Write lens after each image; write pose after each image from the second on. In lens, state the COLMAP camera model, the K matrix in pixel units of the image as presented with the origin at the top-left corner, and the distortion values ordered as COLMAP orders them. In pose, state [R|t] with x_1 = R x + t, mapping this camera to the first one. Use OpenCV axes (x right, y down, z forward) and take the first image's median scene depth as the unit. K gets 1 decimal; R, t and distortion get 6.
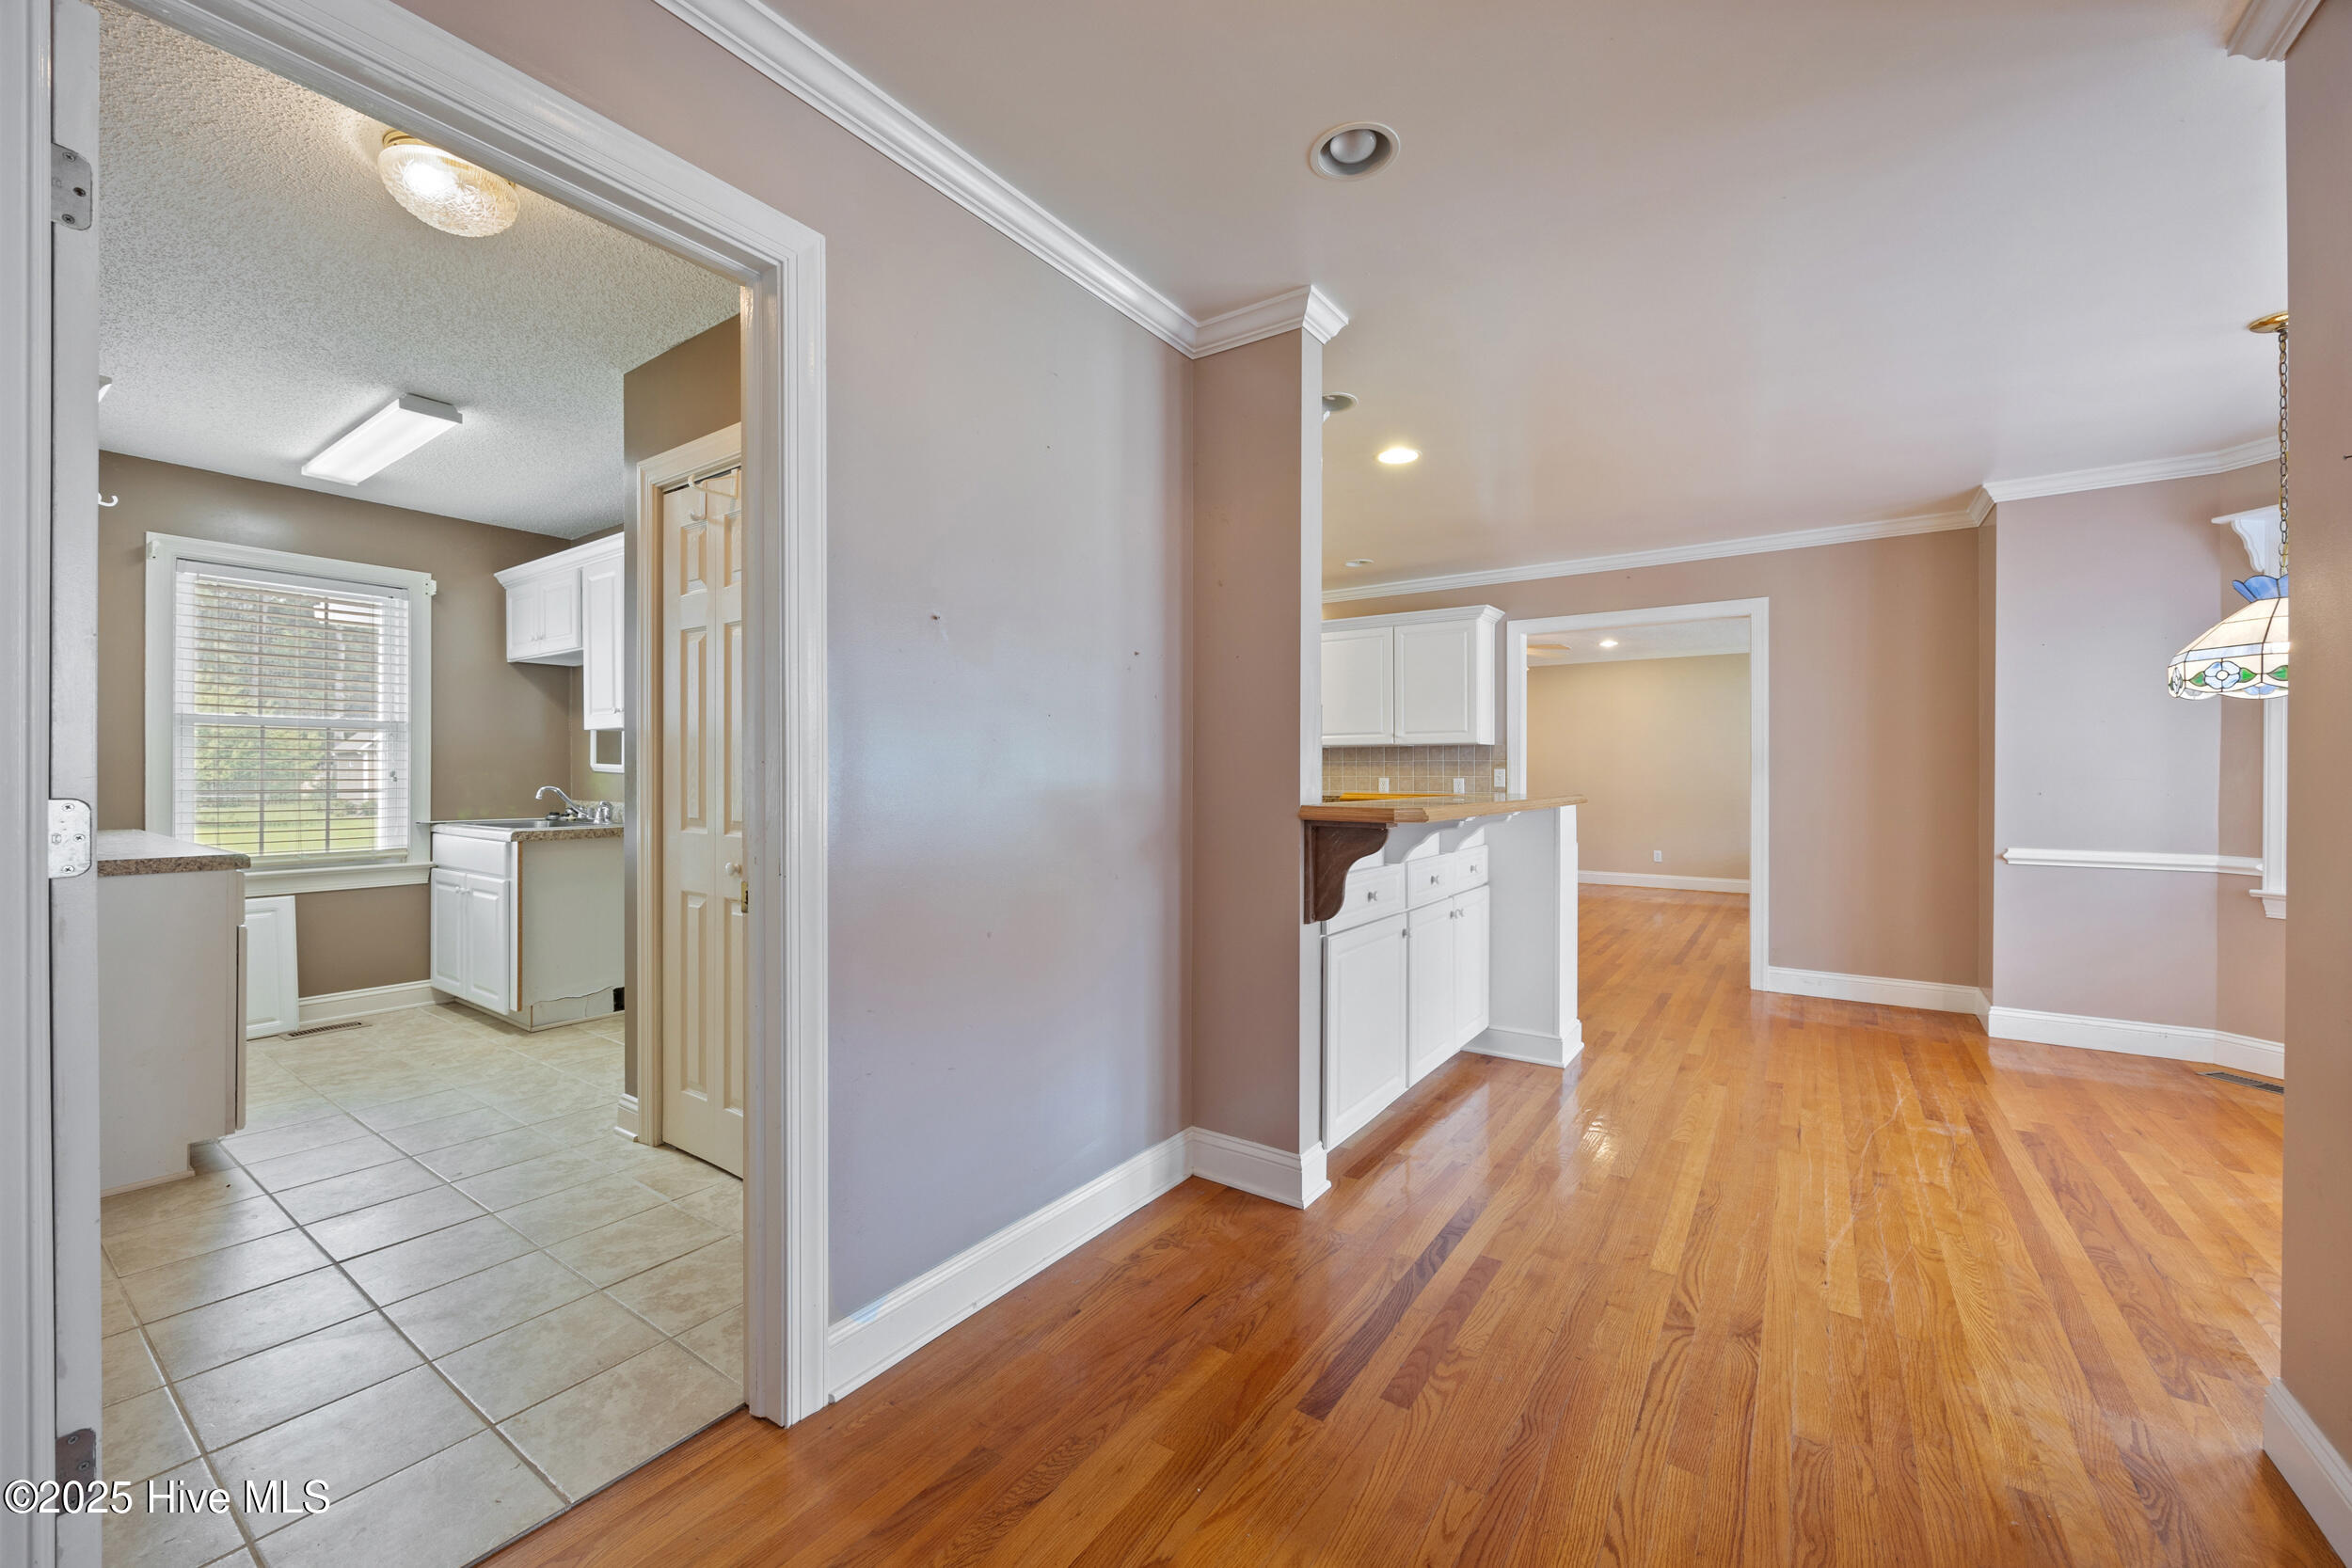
lens RADIAL K [[911.1, 0, 1173.6], [0, 911.1, 777.0], [0, 0, 1]] dist [-0.001274, -0.000234]
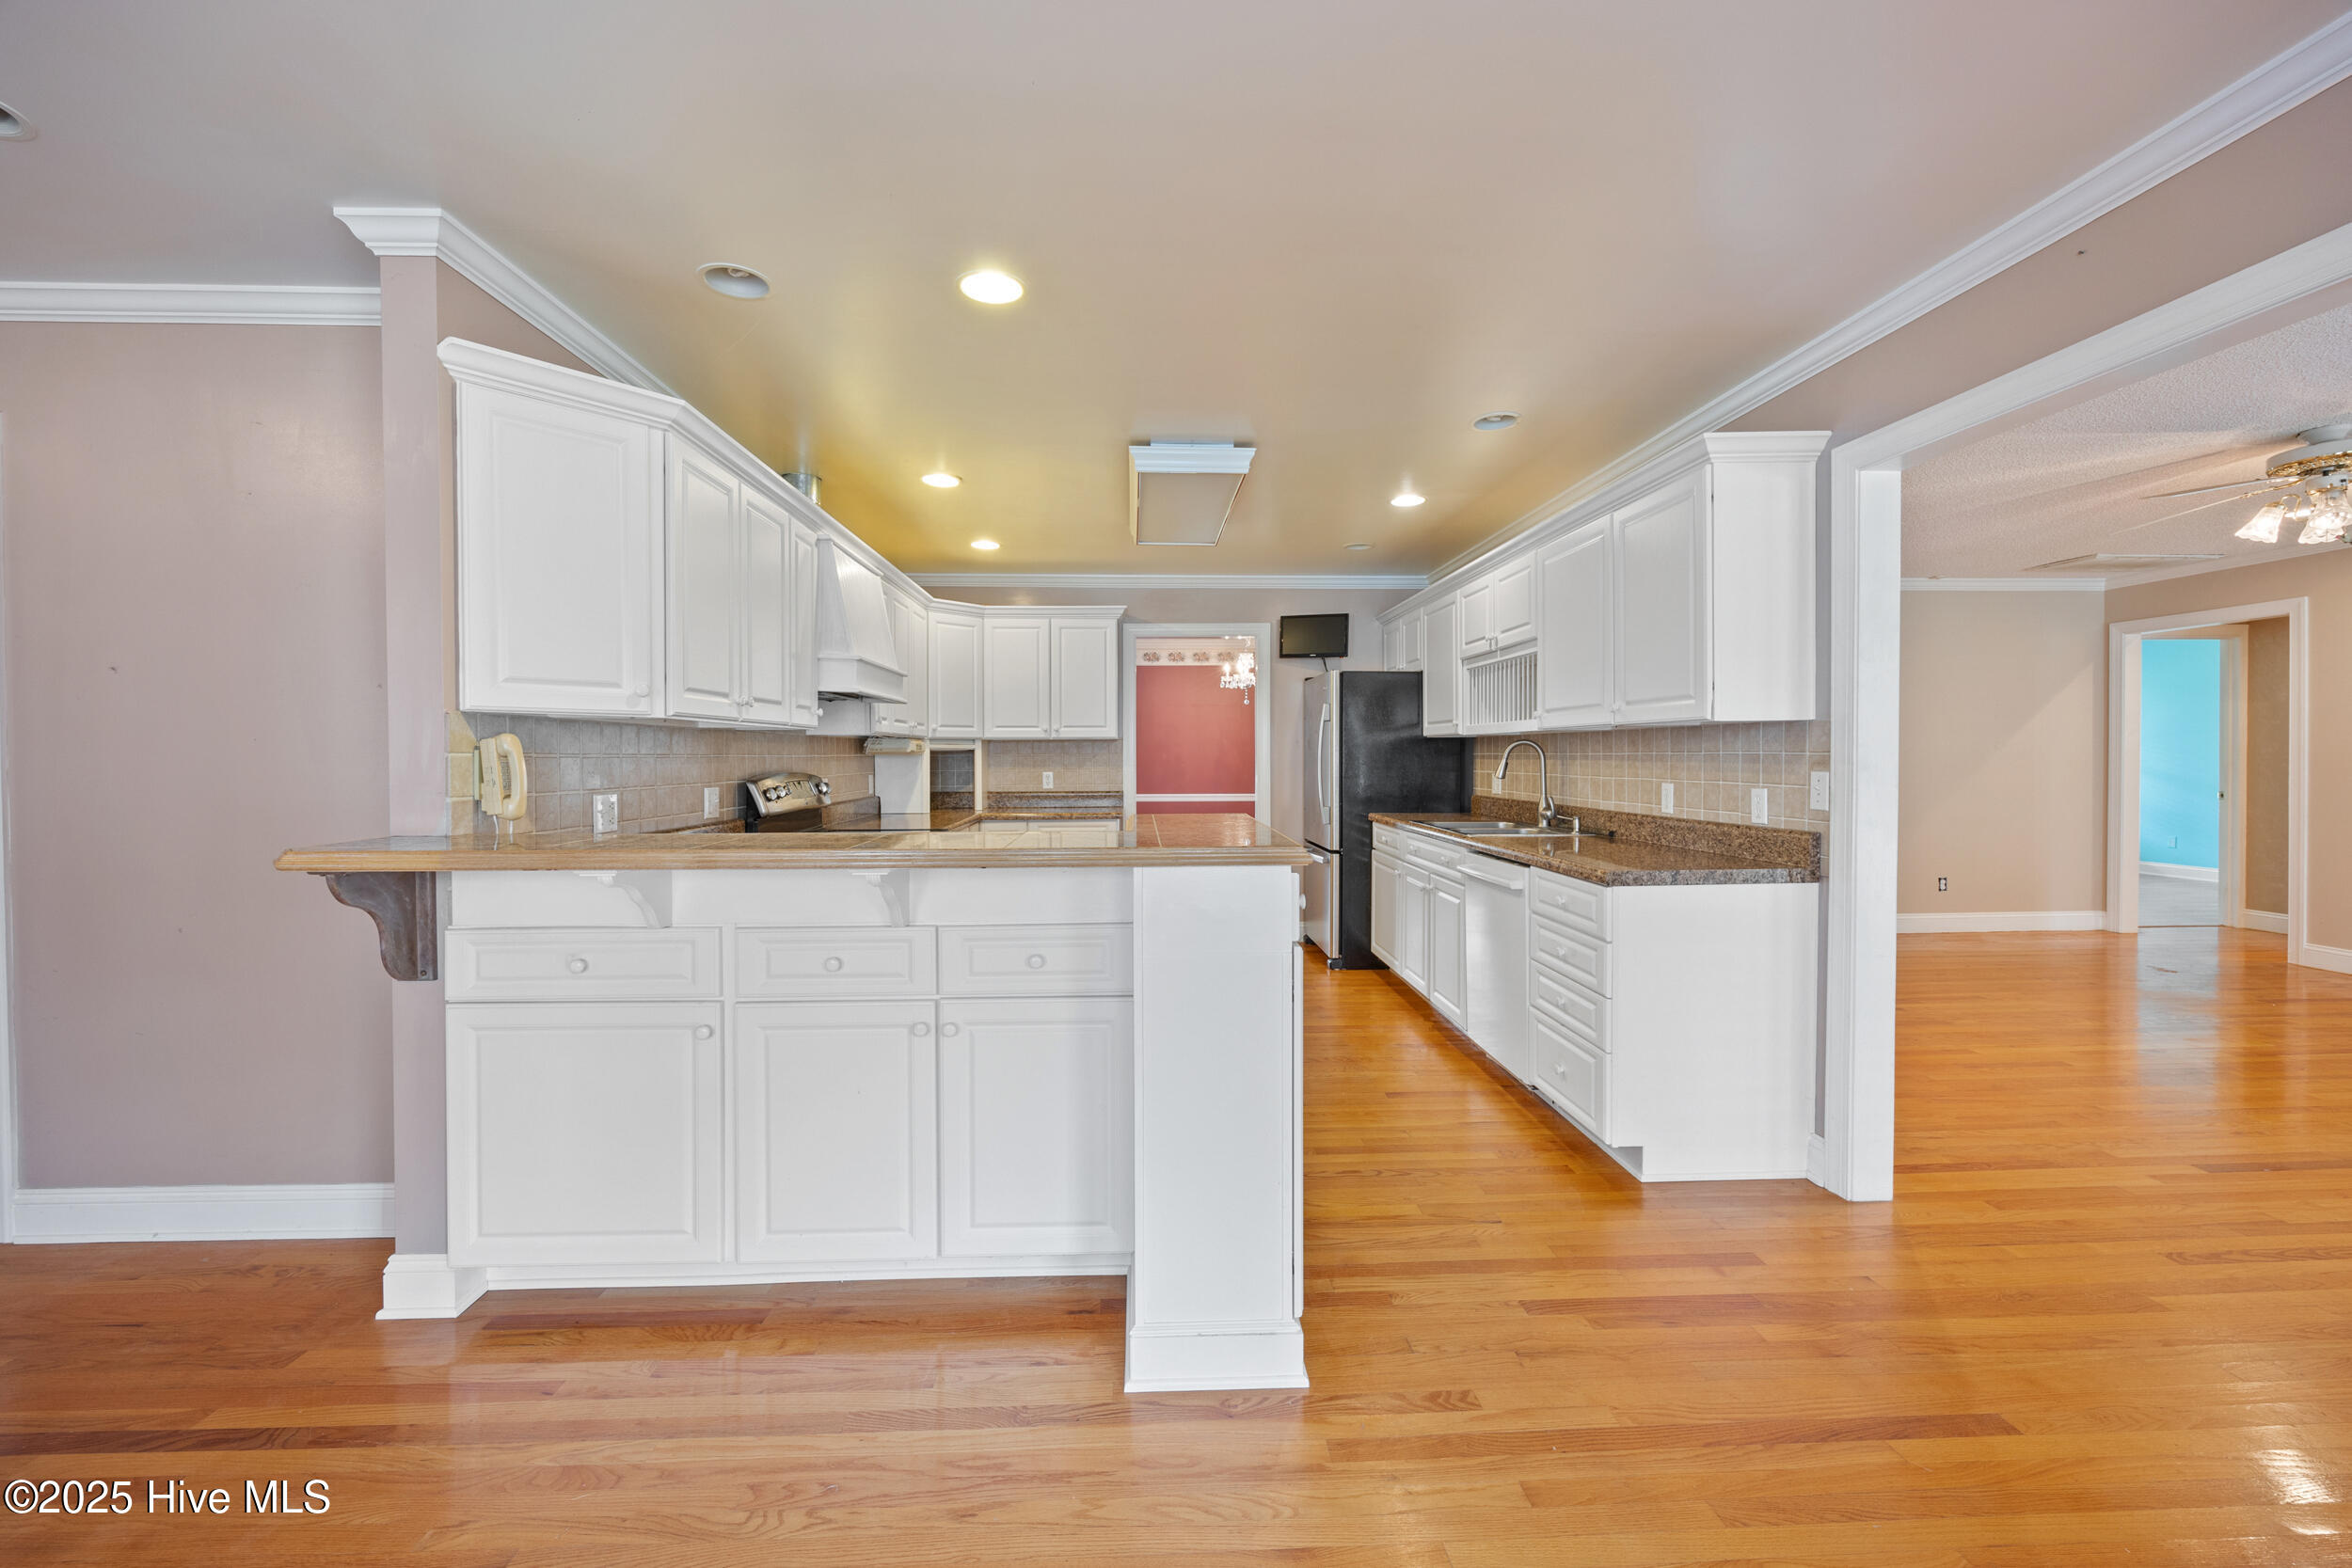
lens RADIAL K [[930.8, 0, 1175.8], [0, 930.8, 768.0], [0, 0, 1]] dist [-0.002190, -0.000167]
pose [[0.605863, 0.005938, -0.795547, 0.827577], [0.004164, 0.999935, 0.010636, -0.026124], [0.795558, -0.009757, 0.605799, 0.699992]]
